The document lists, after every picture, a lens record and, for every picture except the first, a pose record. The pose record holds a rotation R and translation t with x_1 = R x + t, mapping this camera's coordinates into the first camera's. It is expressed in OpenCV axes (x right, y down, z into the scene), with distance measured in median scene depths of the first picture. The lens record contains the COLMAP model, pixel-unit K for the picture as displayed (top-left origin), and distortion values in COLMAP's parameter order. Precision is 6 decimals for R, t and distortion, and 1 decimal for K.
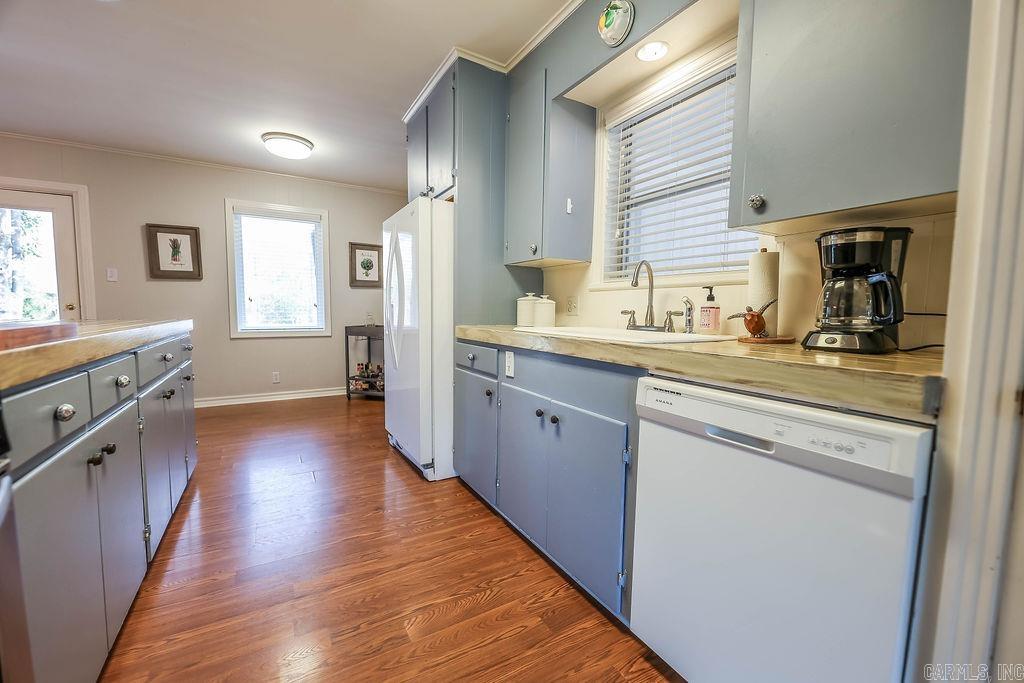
lens RADIAL K [[409.8, 0, 513.1], [0, 409.8, 342.1], [0, 0, 1]] dist [0.001526, -0.004073]
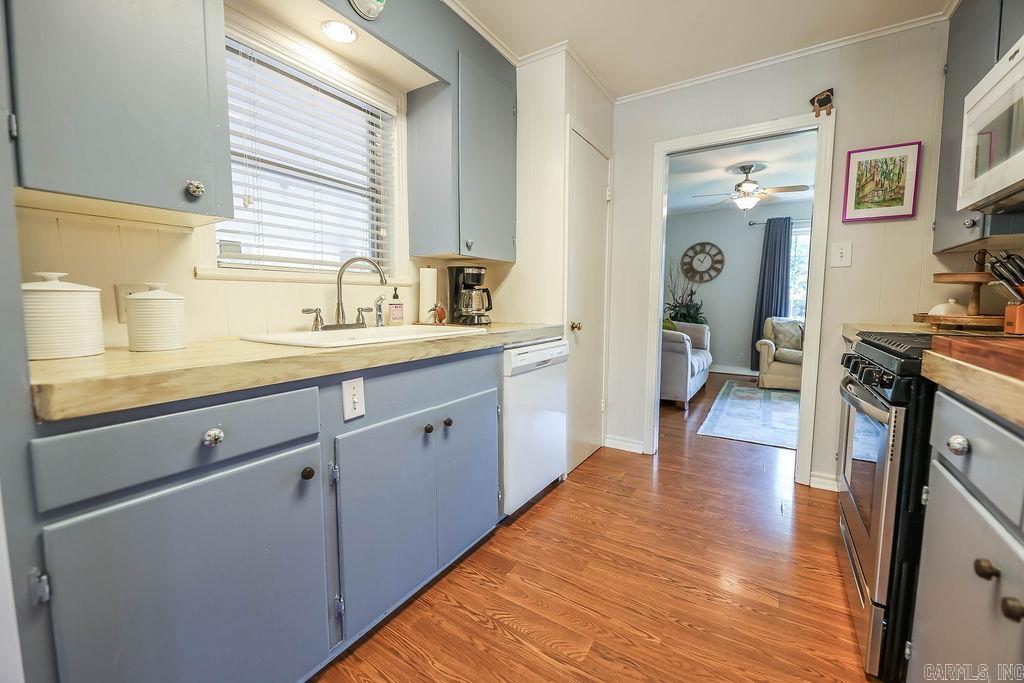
lens RADIAL K [[409.8, 0, 508.7], [0, 409.8, 336.6], [0, 0, 1]] dist [0.001526, -0.004073]
pose [[-0.444767, -0.093846, 0.890716, -0.597216], [0.062074, 0.988874, 0.135183, -0.100099], [-0.893493, 0.115415, -0.433993, 0.931374]]
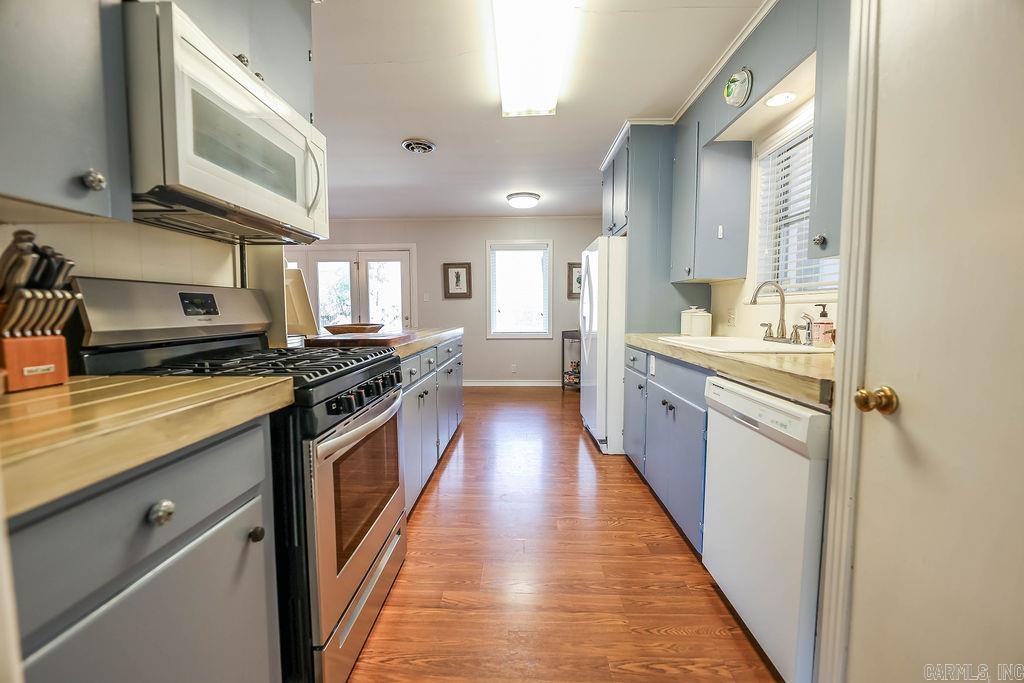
lens RADIAL K [[409.8, 0, 509.2], [0, 409.8, 338.4], [0, 0, 1]] dist [0.001526, -0.004073]
pose [[0.843178, 0.020298, -0.537250, 0.268644], [-0.027871, 0.999594, -0.005976, -0.008879], [0.536911, 0.020013, 0.843402, -0.297426]]
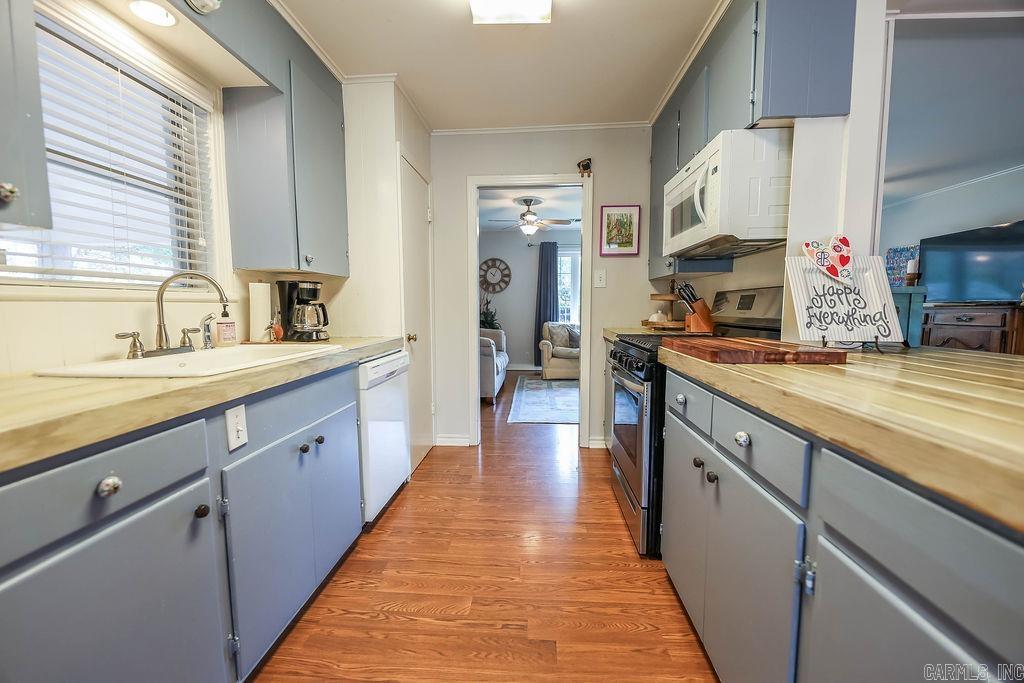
lens RADIAL K [[409.8, 0, 506.4], [0, 409.8, 343.2], [0, 0, 1]] dist [0.001526, -0.004073]
pose [[-0.817508, -0.062373, 0.572529, -0.602151], [0.038168, 0.986065, 0.161925, -0.136251], [-0.574651, 0.154227, -0.803735, 1.100415]]
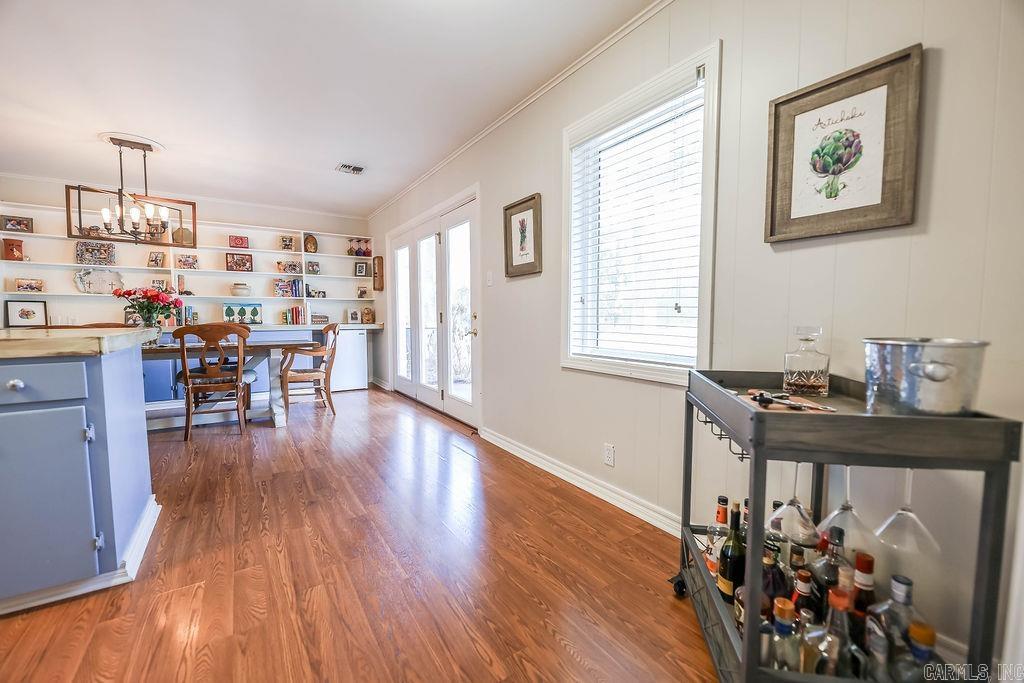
lens RADIAL K [[409.8, 0, 514.2], [0, 409.8, 344.2], [0, 0, 1]] dist [0.001526, -0.004073]
pose [[0.058642, 0.060071, -0.996470, -0.205634], [-0.076184, 0.995546, 0.055532, -0.142626], [0.995368, 0.072658, 0.062957, 1.818198]]
